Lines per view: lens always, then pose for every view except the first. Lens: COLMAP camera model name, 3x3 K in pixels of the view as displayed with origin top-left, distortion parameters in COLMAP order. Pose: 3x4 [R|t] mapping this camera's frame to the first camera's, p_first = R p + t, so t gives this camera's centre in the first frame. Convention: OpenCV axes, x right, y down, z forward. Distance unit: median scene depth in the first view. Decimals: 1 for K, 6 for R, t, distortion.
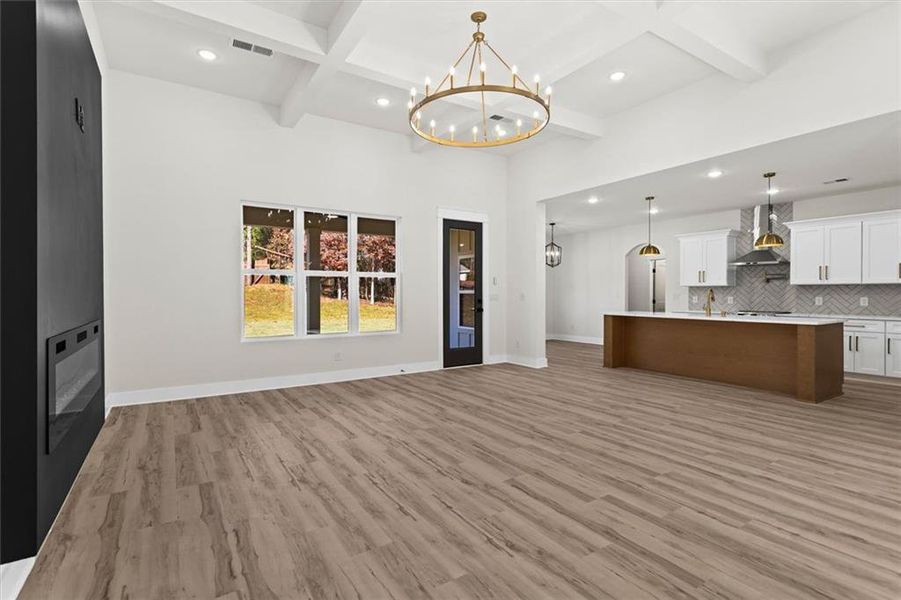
lens RADIAL K [[433.9, 0, 465.6], [0, 433.9, 294.5], [0, 0, 1]] dist [0.004841, 0.001325]
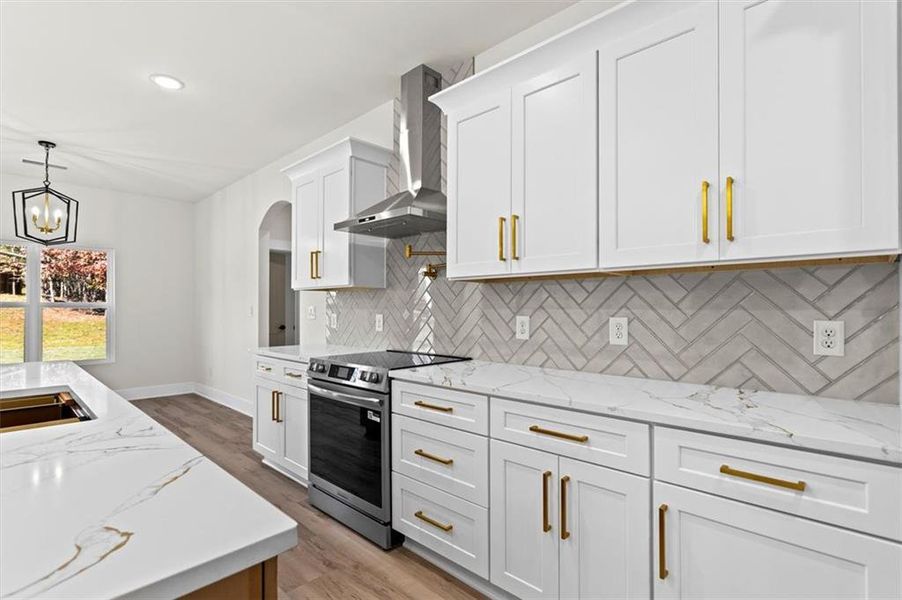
lens RADIAL K [[434.4, 0, 464.7], [0, 434.4, 305.4], [0, 0, 1]] dist [0.004841, 0.001325]
pose [[0.972753, 0.002316, 0.231833, 0.698193], [0.000016, 0.999949, -0.010055, 0.000718], [-0.231845, 0.009785, 0.972704, 0.687490]]
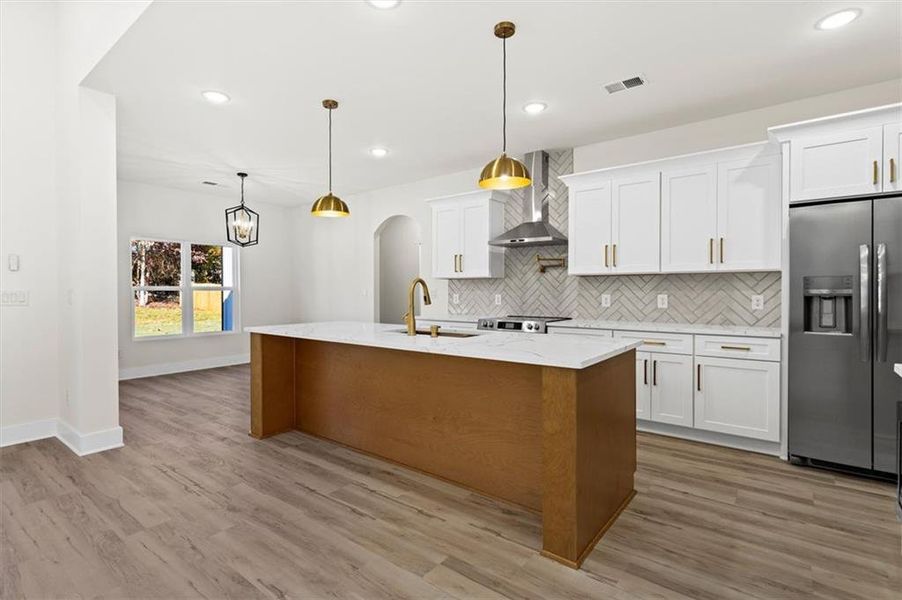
lens RADIAL K [[434.4, 0, 457.9], [0, 434.4, 296.5], [0, 0, 1]] dist [0.004841, 0.001325]
pose [[0.948184, -0.006208, 0.317661, 0.406024], [0.002880, 0.999936, 0.010945, 0.001183], [-0.317708, -0.009463, 0.948141, 0.467001]]
